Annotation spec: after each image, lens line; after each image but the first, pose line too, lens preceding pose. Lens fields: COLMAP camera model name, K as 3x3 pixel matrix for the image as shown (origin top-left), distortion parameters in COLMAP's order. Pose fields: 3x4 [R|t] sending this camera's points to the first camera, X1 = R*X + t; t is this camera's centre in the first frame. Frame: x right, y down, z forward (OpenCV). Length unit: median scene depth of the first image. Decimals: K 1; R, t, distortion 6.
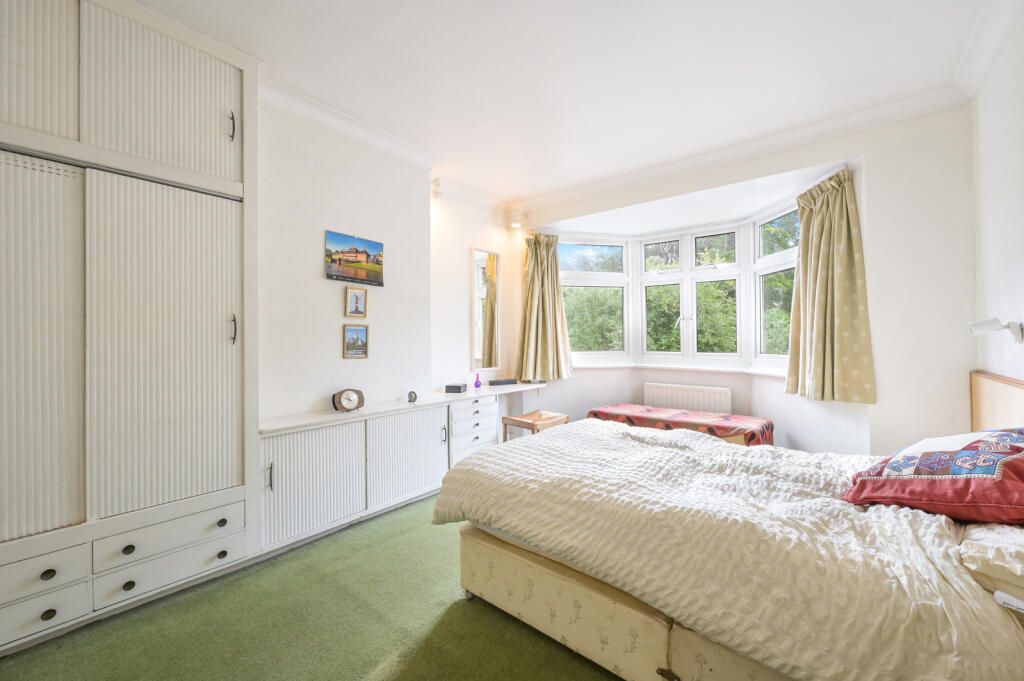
lens RADIAL K [[402.8, 0, 516.4], [0, 402.8, 338.6], [0, 0, 1]] dist [0.000879, 0.000181]
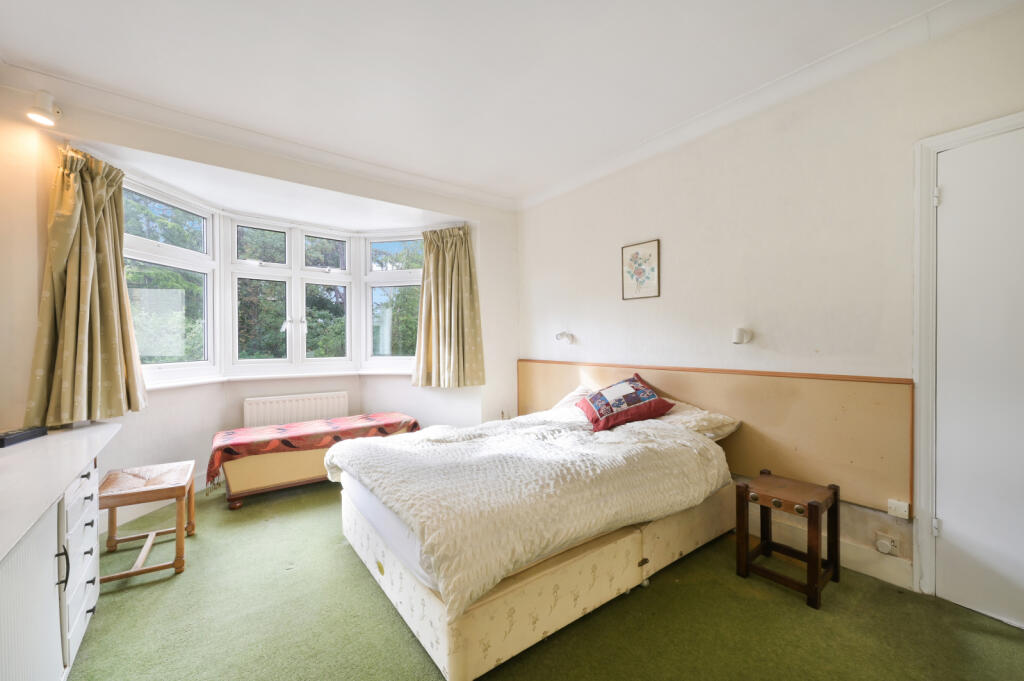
lens RADIAL K [[402.8, 0, 515.7], [0, 402.8, 339.3], [0, 0, 1]] dist [0.000879, 0.000181]
pose [[0.237259, 0.004402, 0.971436, -0.374027], [0.005533, 0.999967, -0.005882, -0.001575], [-0.971431, 0.006770, 0.237227, 0.332319]]
